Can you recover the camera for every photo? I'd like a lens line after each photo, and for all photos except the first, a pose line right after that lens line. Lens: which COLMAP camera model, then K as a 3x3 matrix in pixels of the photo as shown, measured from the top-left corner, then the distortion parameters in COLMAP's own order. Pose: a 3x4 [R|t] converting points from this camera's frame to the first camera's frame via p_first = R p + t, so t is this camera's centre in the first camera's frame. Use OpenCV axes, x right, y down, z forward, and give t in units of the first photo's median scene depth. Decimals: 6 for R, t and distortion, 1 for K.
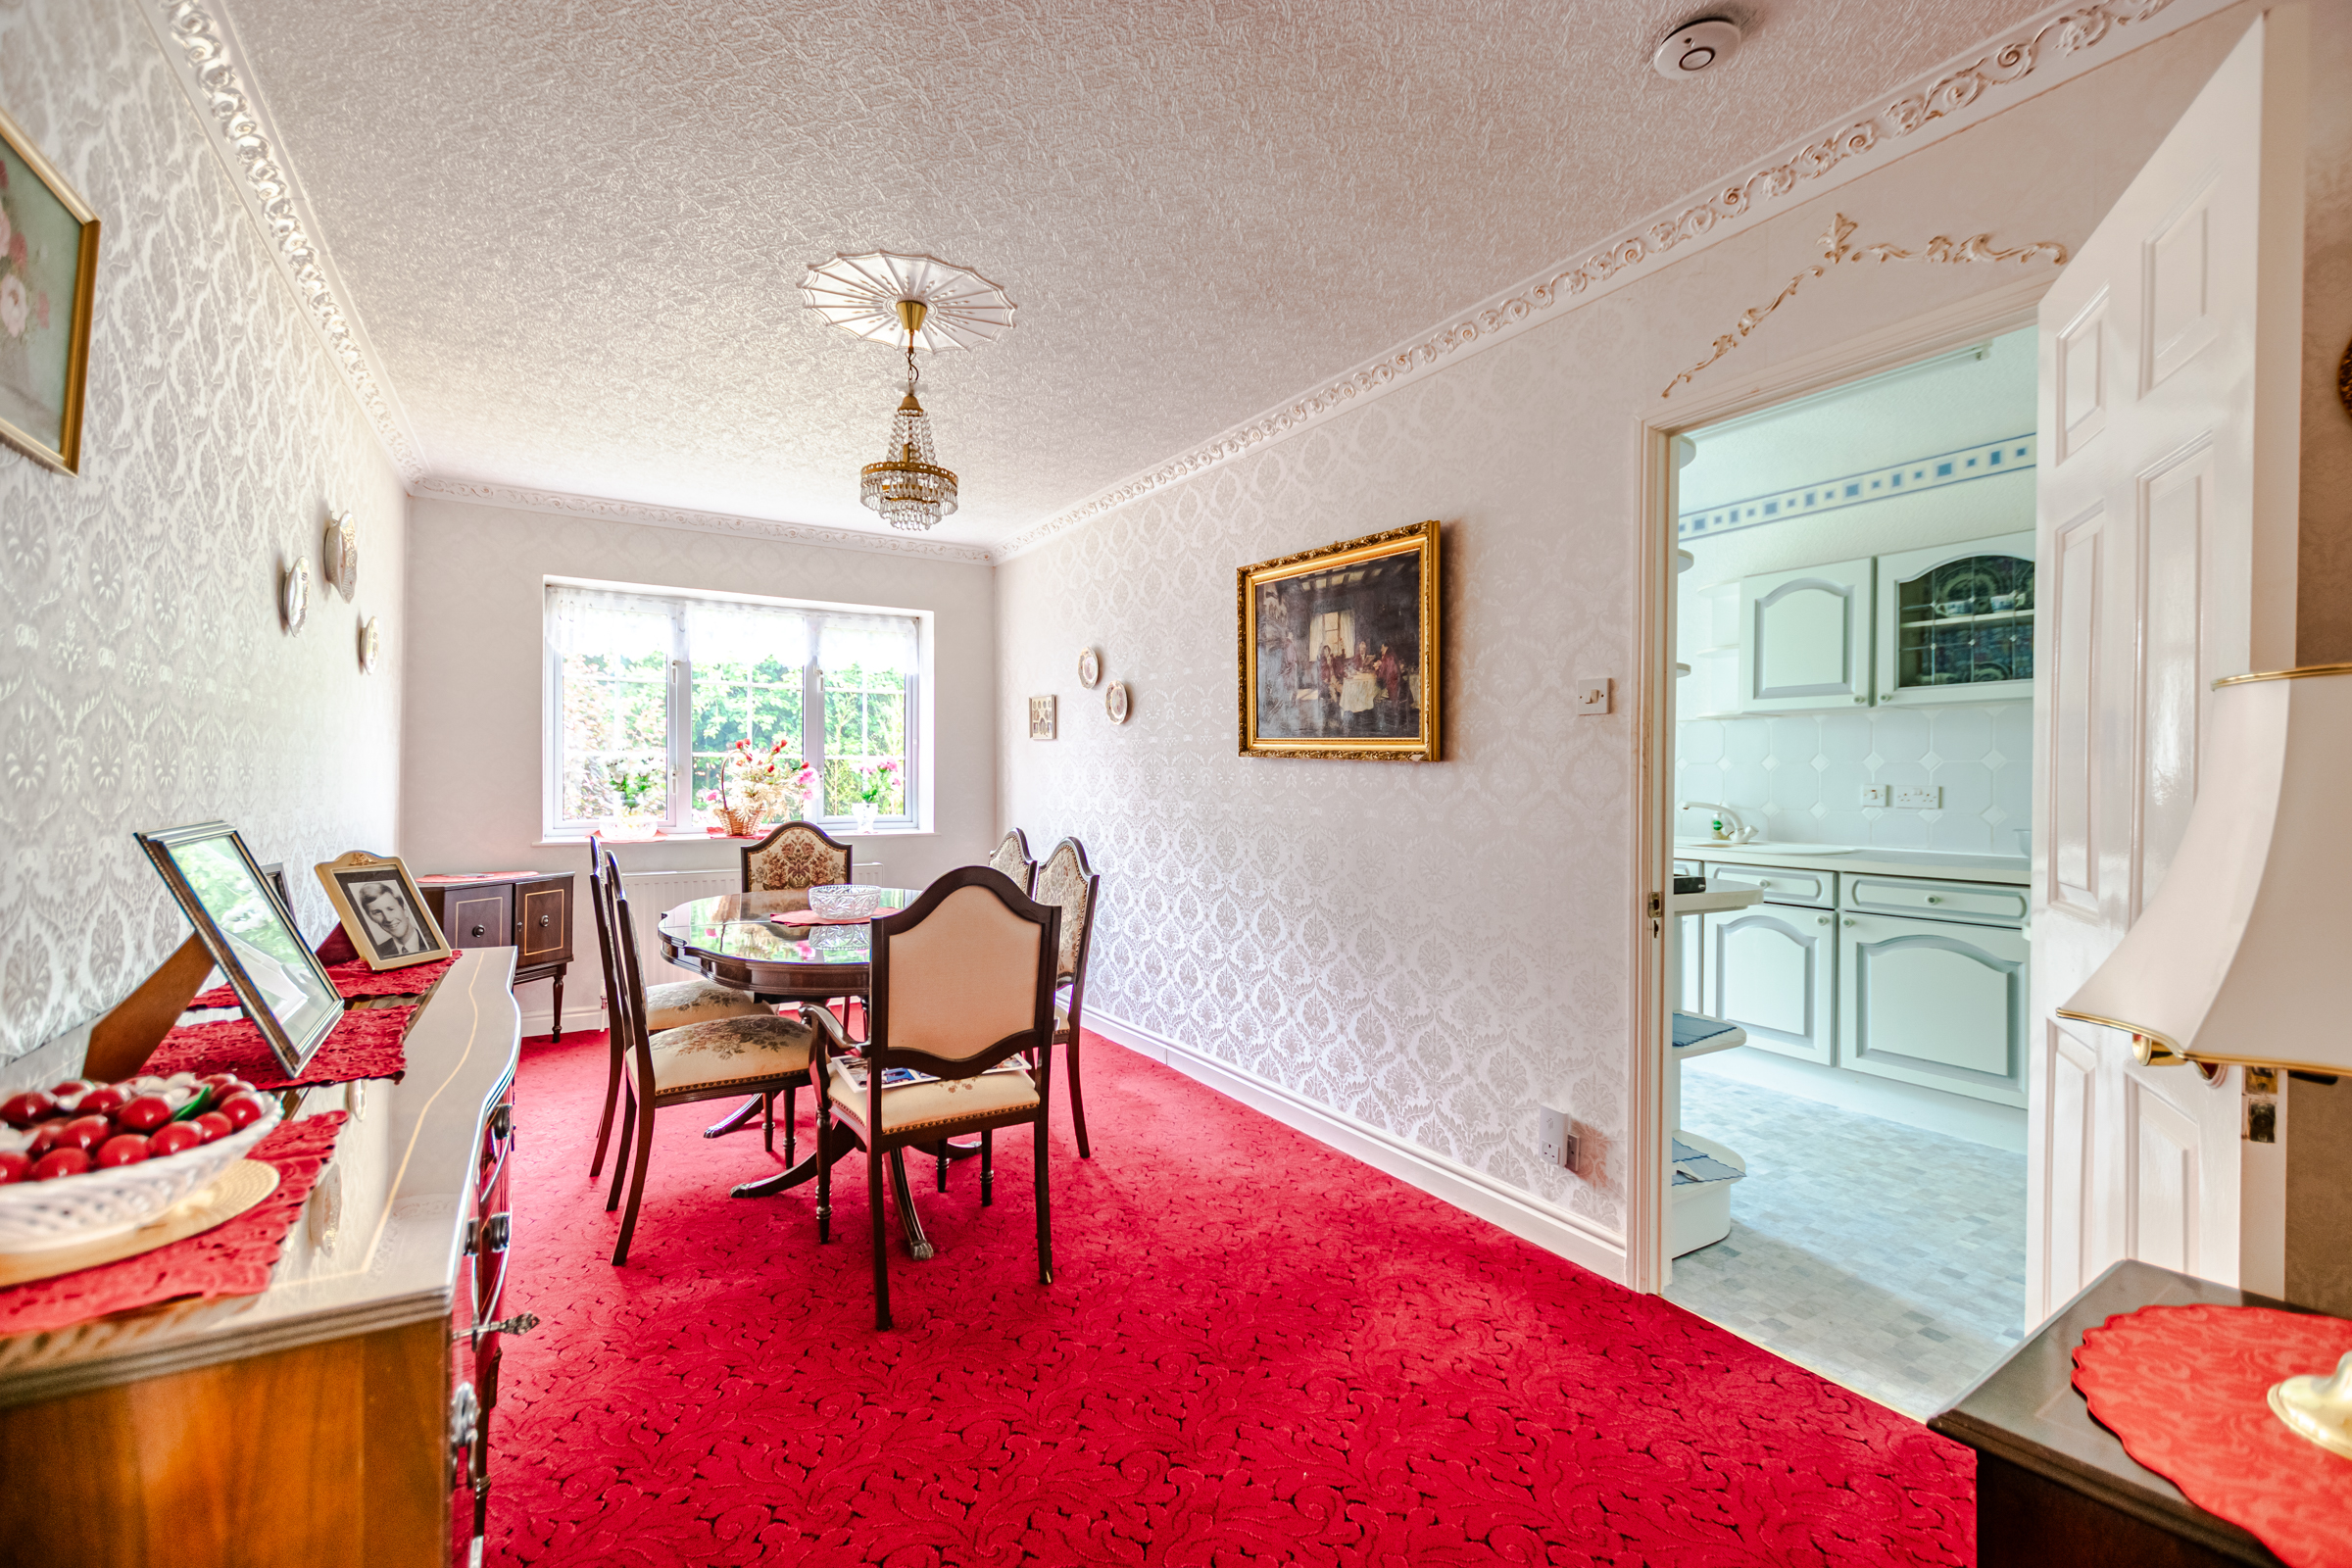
lens RADIAL K [[1020.5, 0, 1180.7], [0, 1020.5, 789.8], [0, 0, 1]] dist [-0.000512, 0.000061]
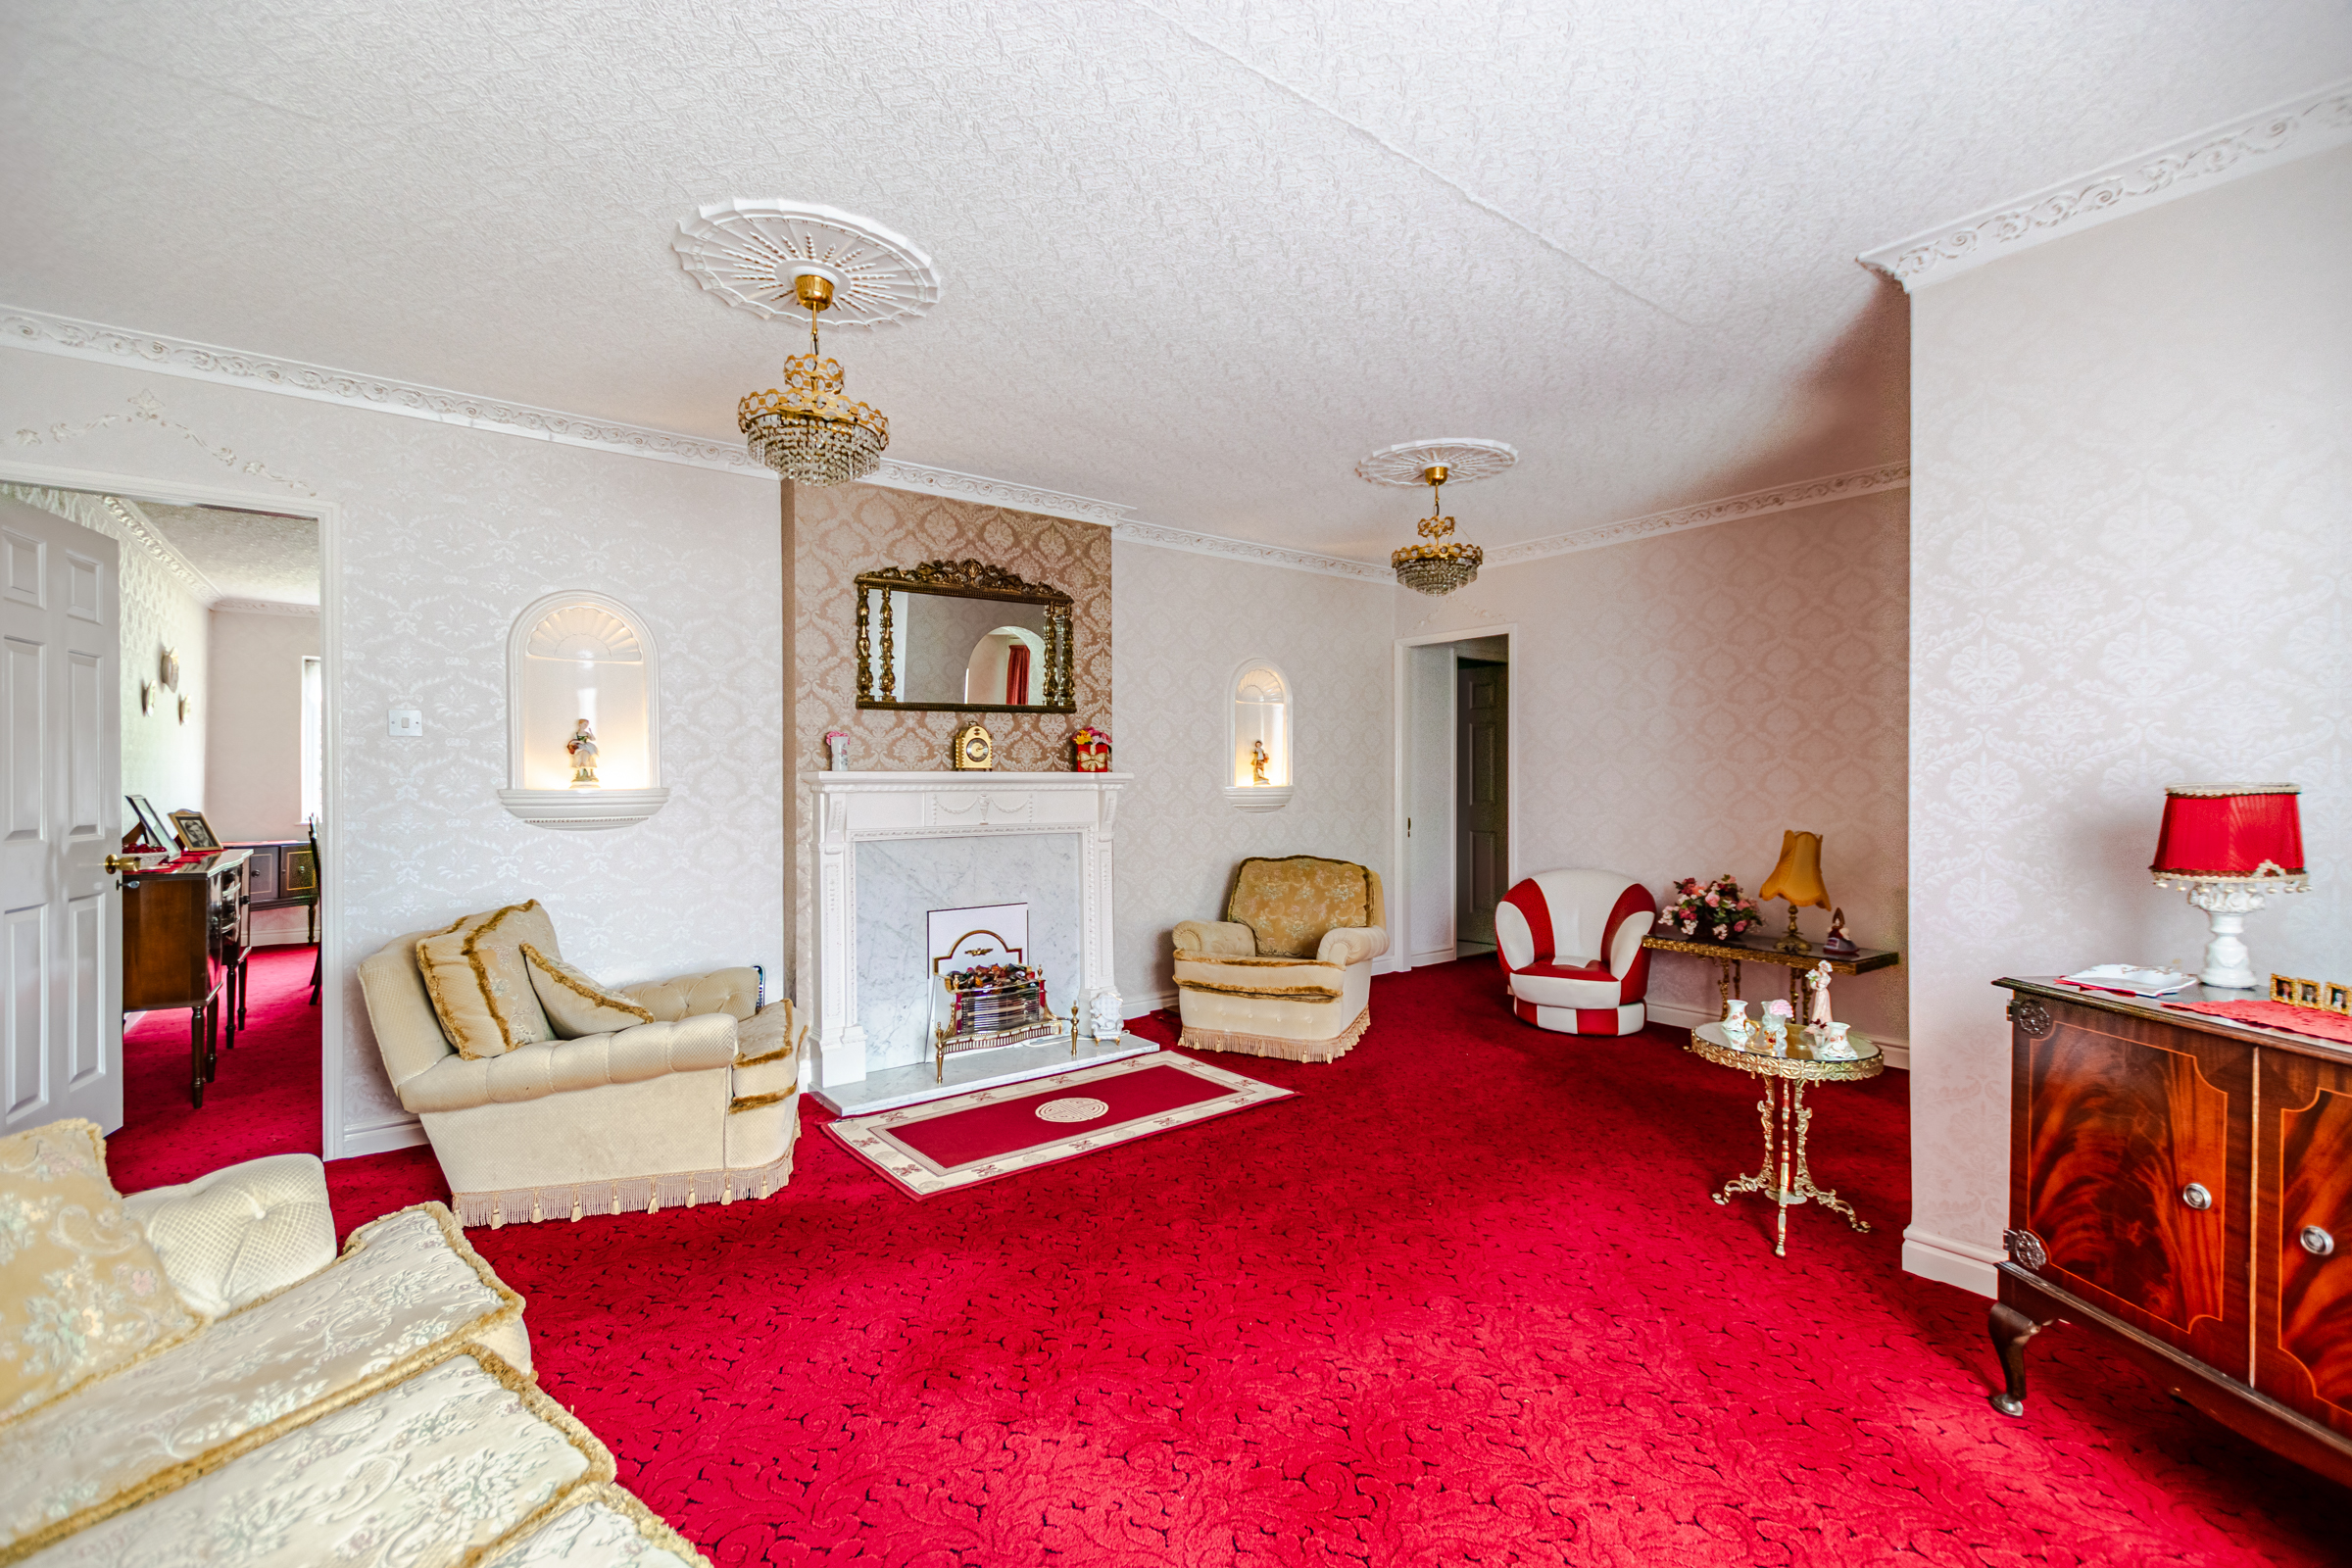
lens RADIAL K [[1020.5, 0, 1173.0], [0, 1020.5, 771.9], [0, 0, 1]] dist [-0.000512, 0.000061]
pose [[0.994539, -0.012901, 0.103568, 0.743089], [0.014783, 0.999739, -0.017425, 0.024640], [-0.103316, 0.018860, 0.994470, -0.958888]]
